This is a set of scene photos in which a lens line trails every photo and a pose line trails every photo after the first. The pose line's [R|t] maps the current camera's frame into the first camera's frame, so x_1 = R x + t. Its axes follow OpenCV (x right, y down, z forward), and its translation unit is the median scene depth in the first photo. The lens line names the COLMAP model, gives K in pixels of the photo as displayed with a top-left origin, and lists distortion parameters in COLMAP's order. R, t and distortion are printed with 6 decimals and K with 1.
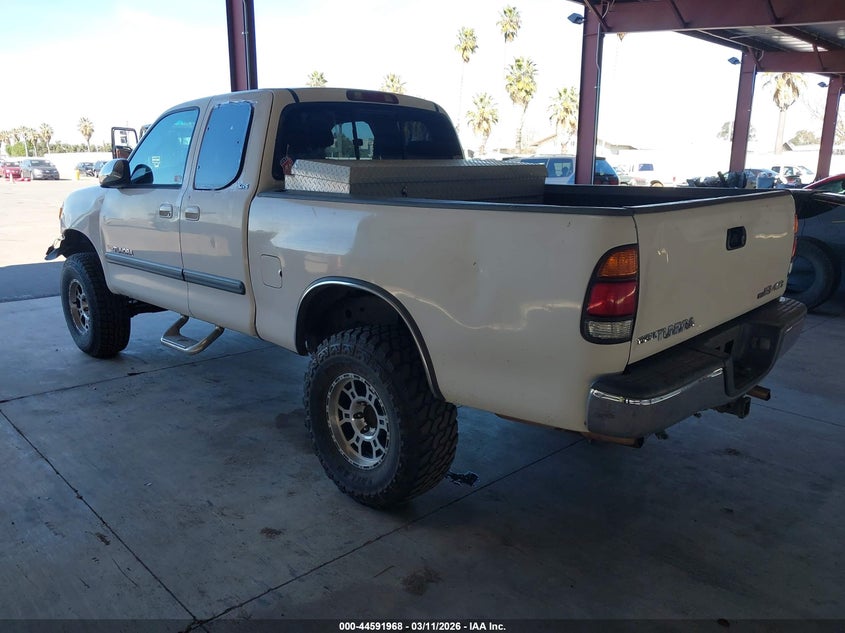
lens RADIAL K [[660.0, 0, 426.7], [0, 660.0, 318.4], [0, 0, 1]] dist [-0.000321, -0.000397]
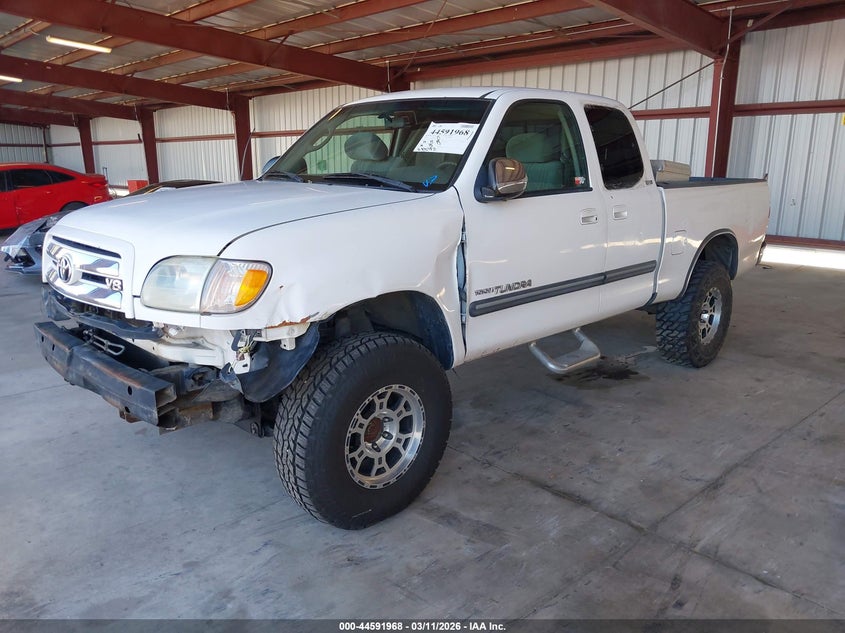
lens RADIAL K [[660.0, 0, 426.7], [0, 660.0, 318.4], [0, 0, 1]] dist [-0.000321, -0.000397]
pose [[0.013220, -0.240715, 0.970506, -1.308187], [0.207220, 0.950179, 0.232850, -0.284326], [-0.978205, 0.198030, 0.062442, 1.192640]]
